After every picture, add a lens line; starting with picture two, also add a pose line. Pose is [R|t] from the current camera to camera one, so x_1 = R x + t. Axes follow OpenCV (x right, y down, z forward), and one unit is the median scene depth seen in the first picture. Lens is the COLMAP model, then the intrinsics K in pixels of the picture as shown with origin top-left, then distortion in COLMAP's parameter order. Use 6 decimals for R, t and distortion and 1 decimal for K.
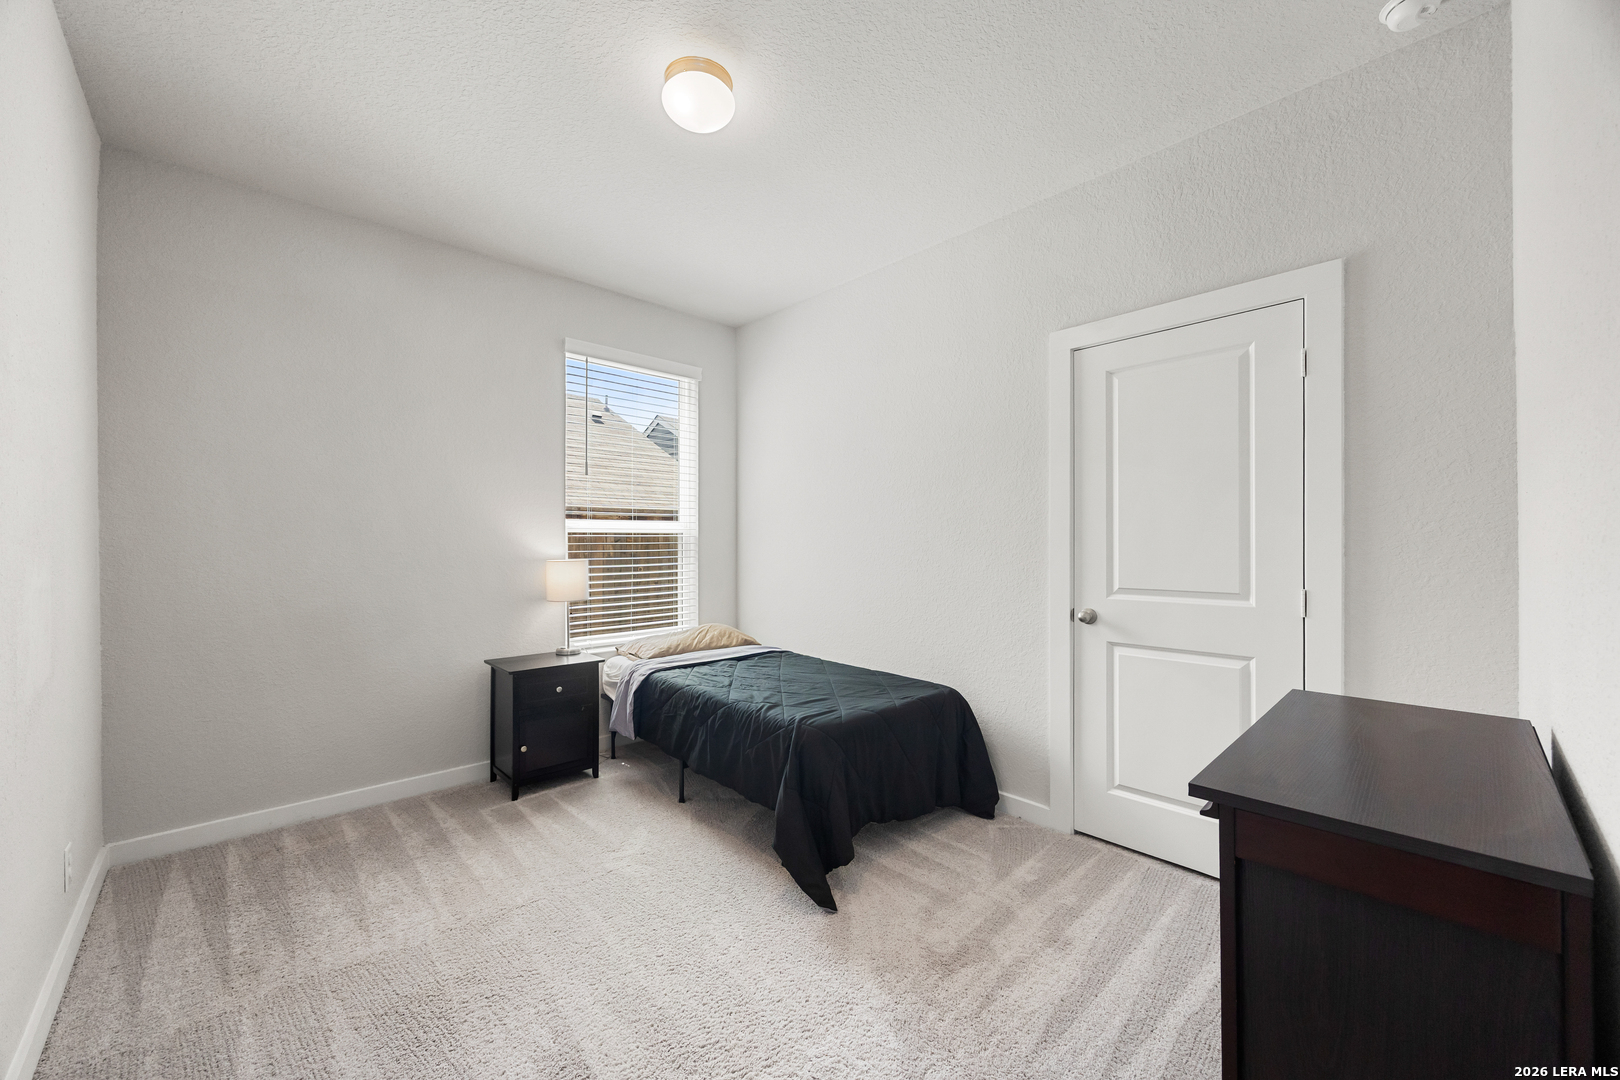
lens RADIAL K [[631.2, 0, 810.0], [0, 631.2, 540.0], [0, 0, 1]] dist [-0.003544, -0.000091]
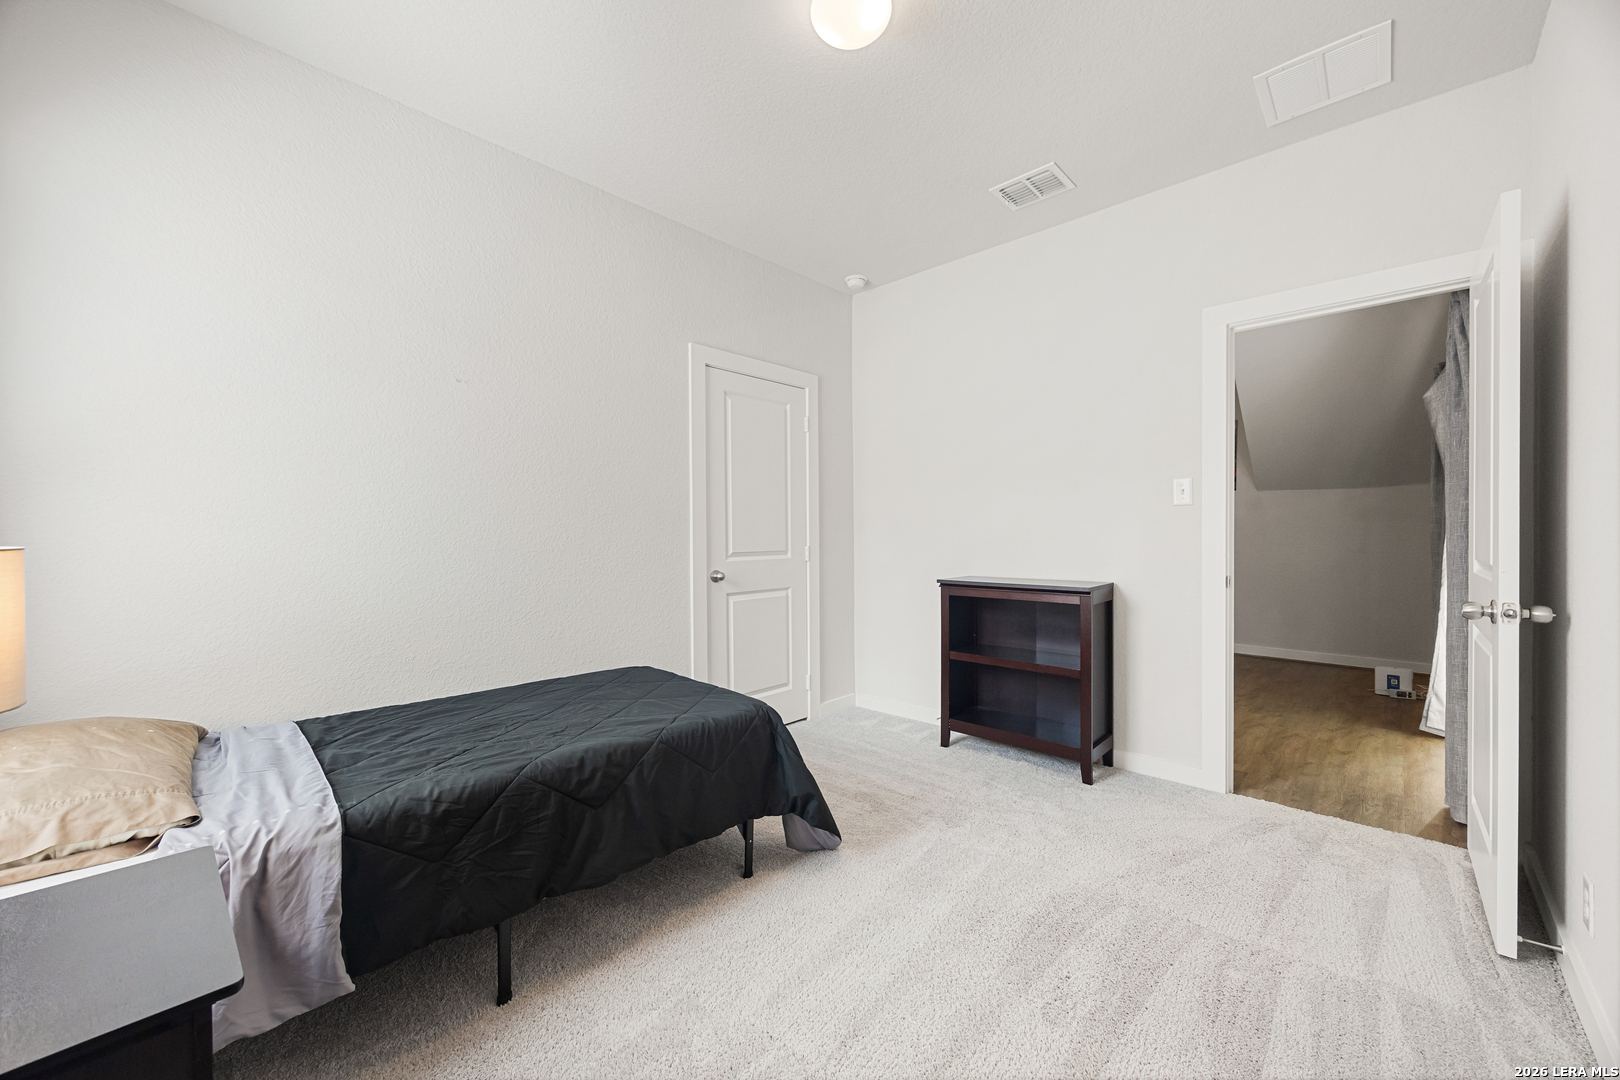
lens RADIAL K [[631.2, 0, 810.0], [0, 631.2, 540.0], [0, 0, 1]] dist [-0.003544, -0.000091]
pose [[-0.075991, -0.008841, 0.997069, -0.878478], [0.002149, 0.999957, 0.009030, 0.035927], [-0.997106, 0.002829, -0.075968, 0.928292]]
